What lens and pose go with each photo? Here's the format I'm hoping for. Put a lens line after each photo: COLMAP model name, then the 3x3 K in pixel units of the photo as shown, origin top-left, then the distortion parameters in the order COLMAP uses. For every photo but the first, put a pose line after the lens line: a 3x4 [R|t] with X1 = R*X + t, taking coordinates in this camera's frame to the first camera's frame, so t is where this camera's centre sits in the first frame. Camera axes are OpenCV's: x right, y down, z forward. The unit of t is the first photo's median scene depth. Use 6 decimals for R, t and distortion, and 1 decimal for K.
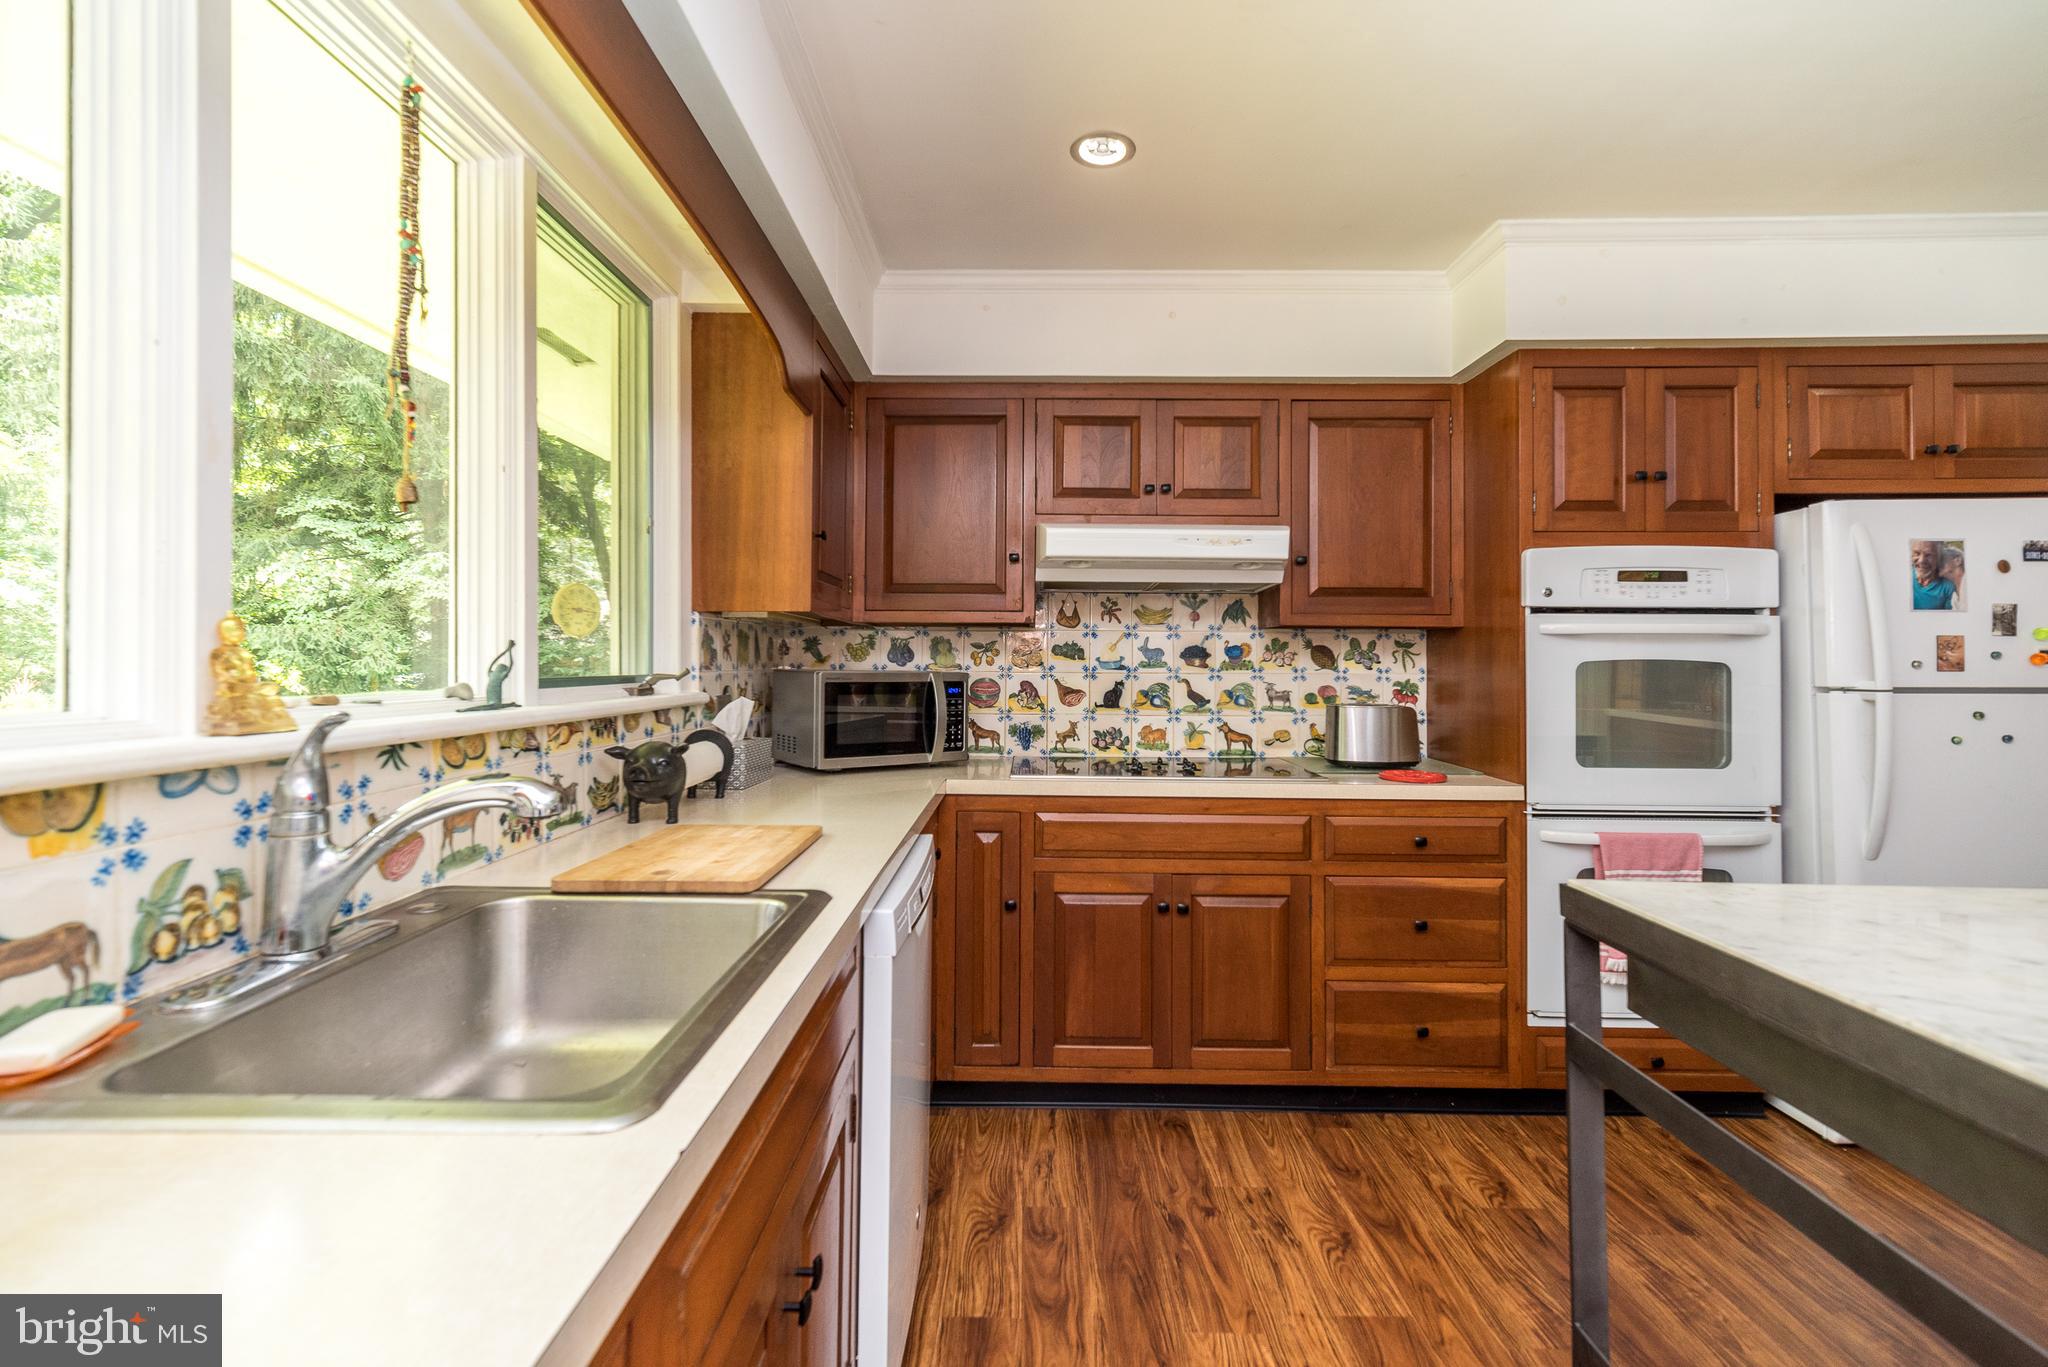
lens RADIAL K [[898.3, 0, 1022.0], [0, 898.3, 641.9], [0, 0, 1]] dist [0.010620, -0.000178]
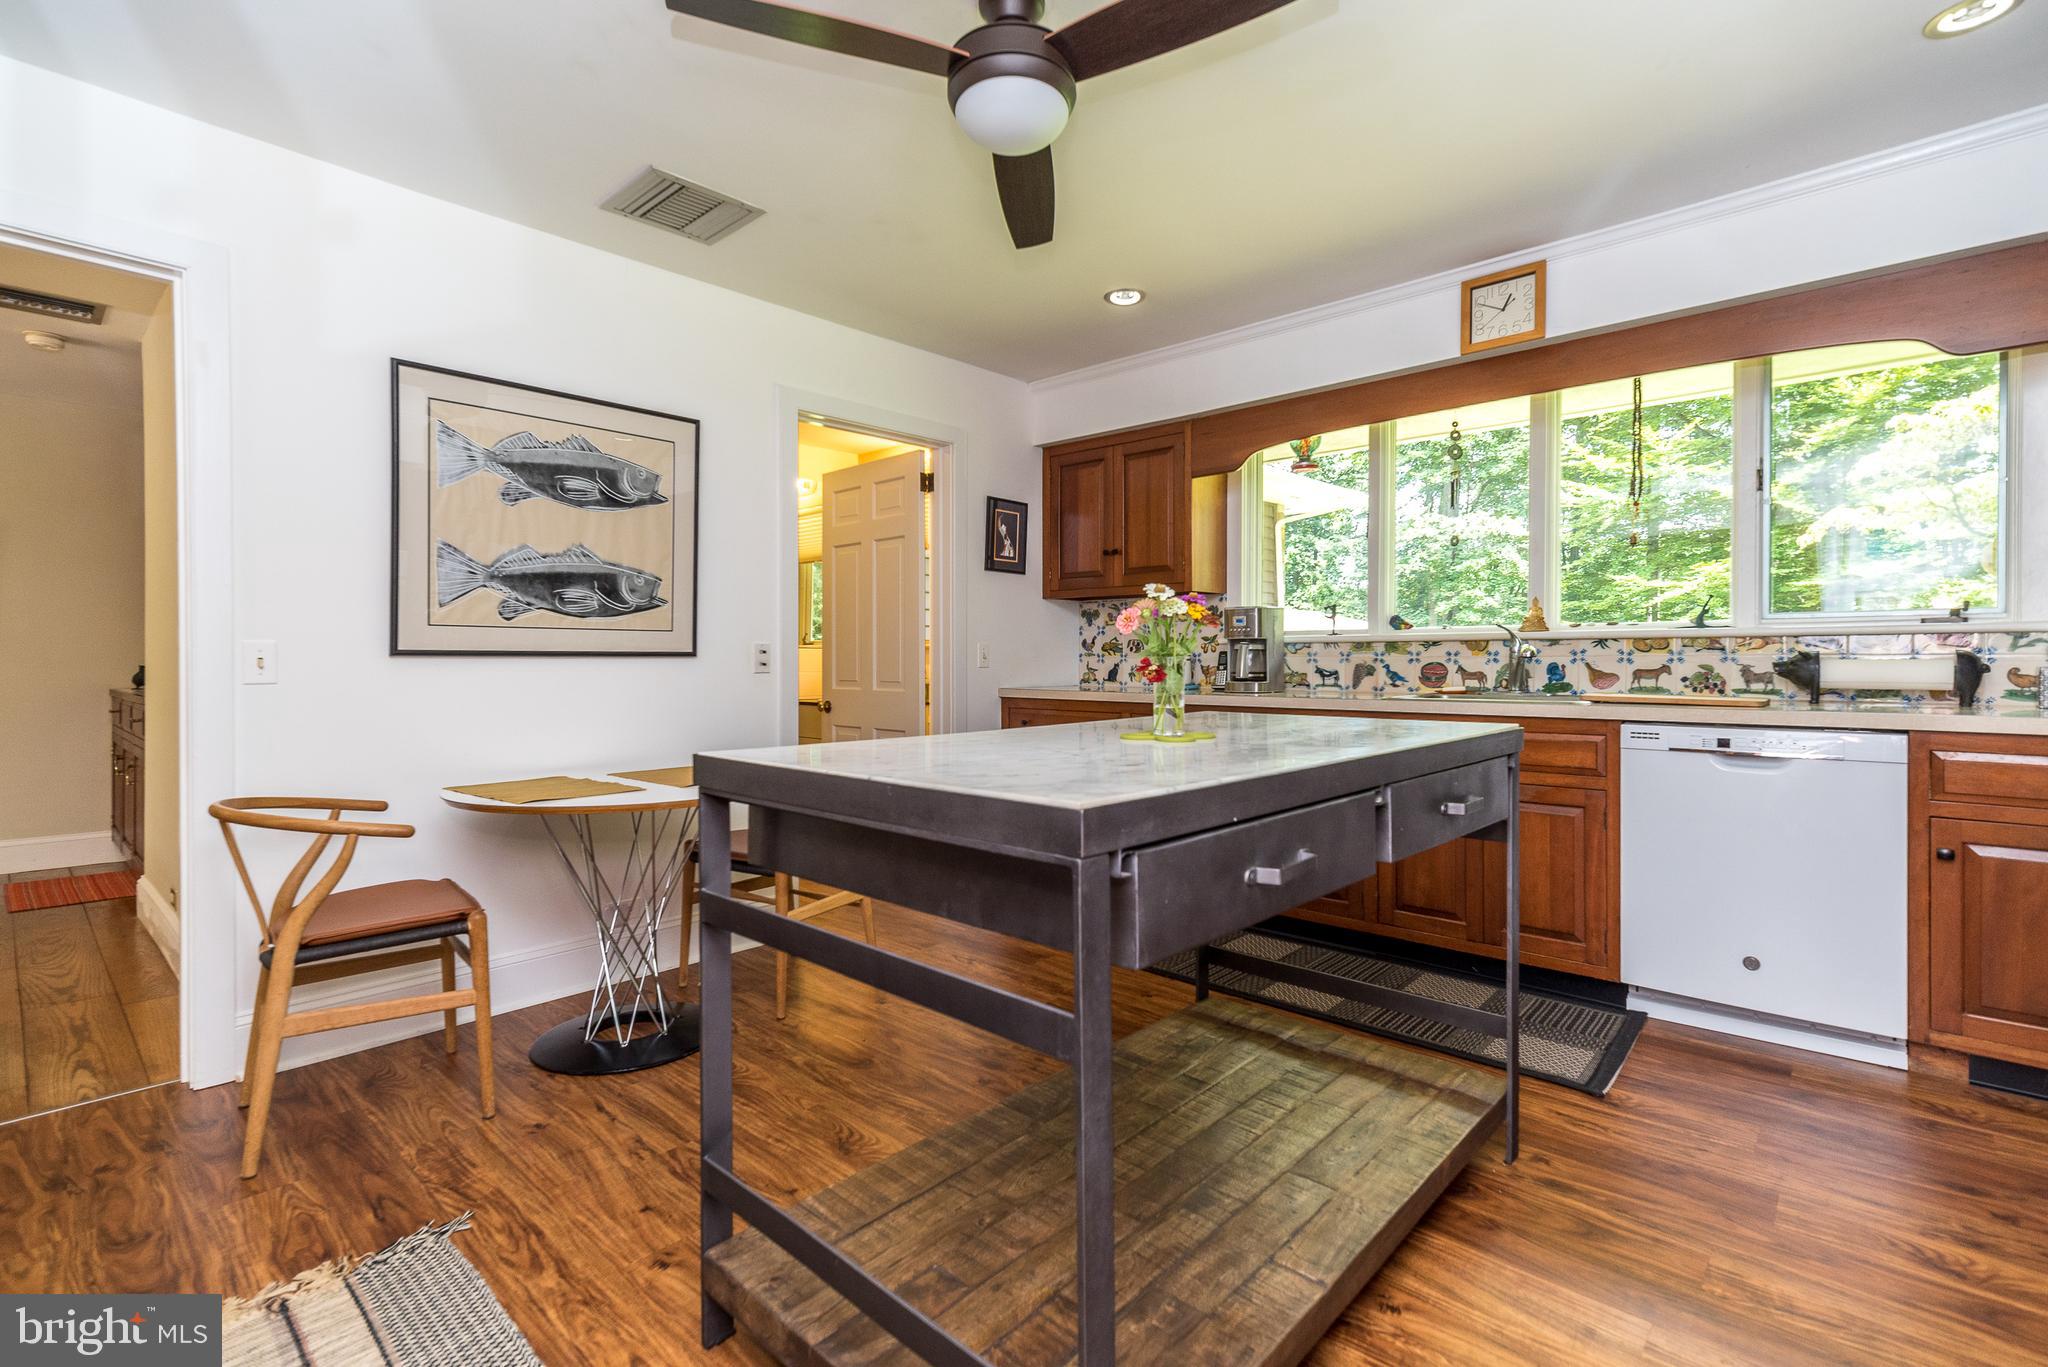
lens RADIAL K [[926.6, 0, 1018.9], [0, 926.6, 671.5], [0, 0, 1]] dist [0.024044, 0.000086]
pose [[-0.669427, 0.014597, -0.742734, 1.180078], [0.020168, 0.999796, 0.001471, 0.079770], [0.742604, -0.013995, -0.669585, 0.733018]]
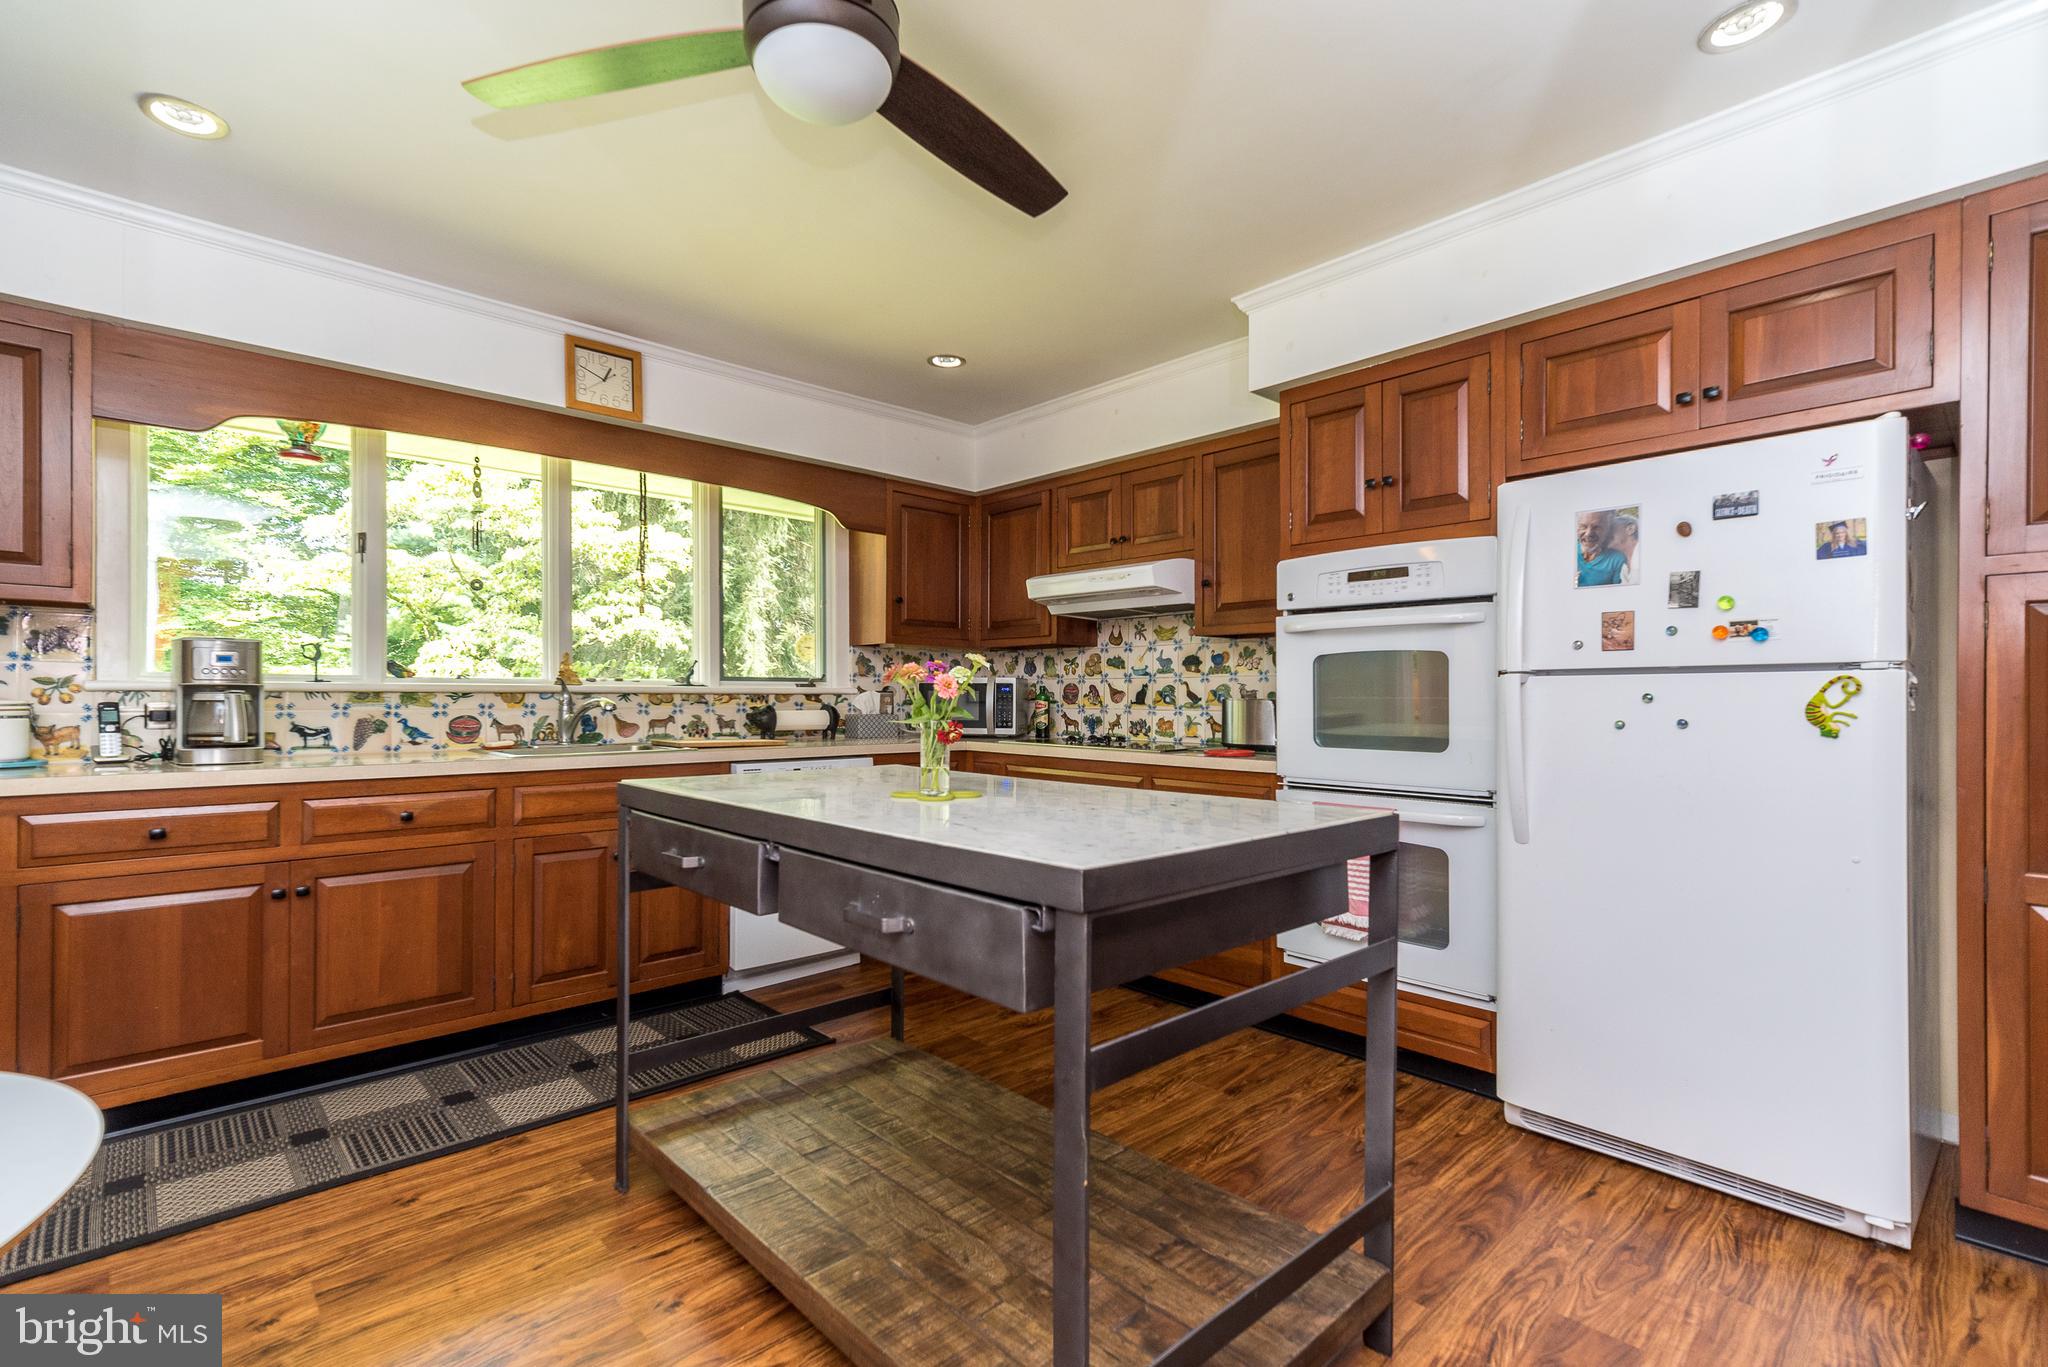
lens RADIAL K [[928.6, 0, 1022.9], [0, 928.6, 701.2], [0, 0, 1]] dist [-0.002771, -0.000393]
pose [[0.686741, -0.000553, -0.726902, 1.166083], [0.016871, 0.999742, 0.015179, 0.053711], [0.726706, -0.022688, 0.686574, -0.082116]]
